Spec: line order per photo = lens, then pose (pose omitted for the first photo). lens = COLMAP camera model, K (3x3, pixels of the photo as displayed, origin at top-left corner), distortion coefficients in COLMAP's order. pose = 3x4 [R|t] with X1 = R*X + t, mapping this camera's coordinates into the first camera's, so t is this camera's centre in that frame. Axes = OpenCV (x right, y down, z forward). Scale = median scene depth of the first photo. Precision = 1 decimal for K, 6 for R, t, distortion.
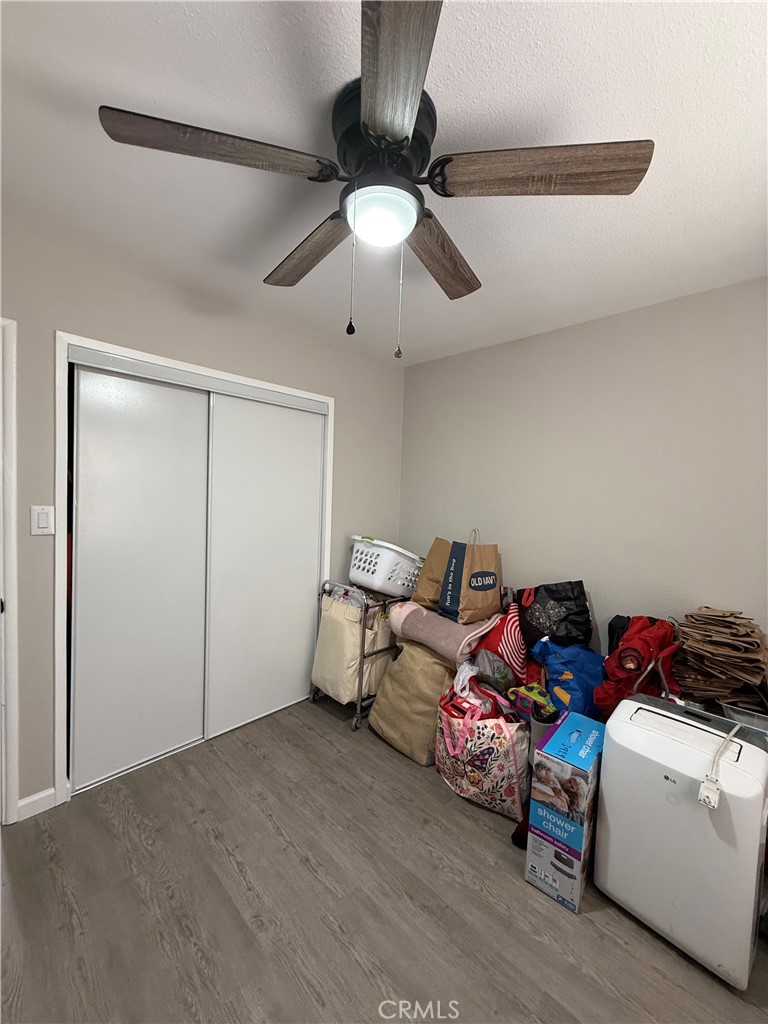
lens RADIAL K [[404.3, 0, 388.3], [0, 404.3, 507.0], [0, 0, 1]] dist [0.000355, -0.000149]
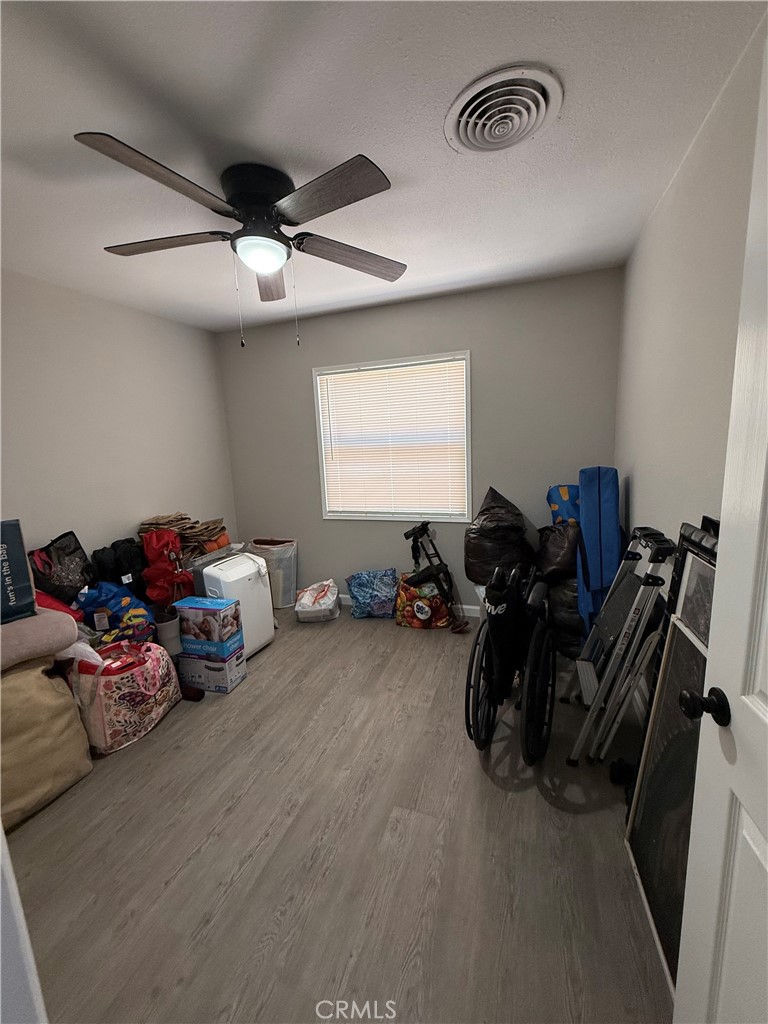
lens RADIAL K [[404.3, 0, 385.4], [0, 404.3, 511.6], [0, 0, 1]] dist [0.000355, -0.000149]
pose [[-0.414005, -0.173605, 0.893567, -1.237663], [0.062230, 0.973951, 0.218054, -0.072536], [-0.908145, 0.145882, -0.392417, 0.995737]]
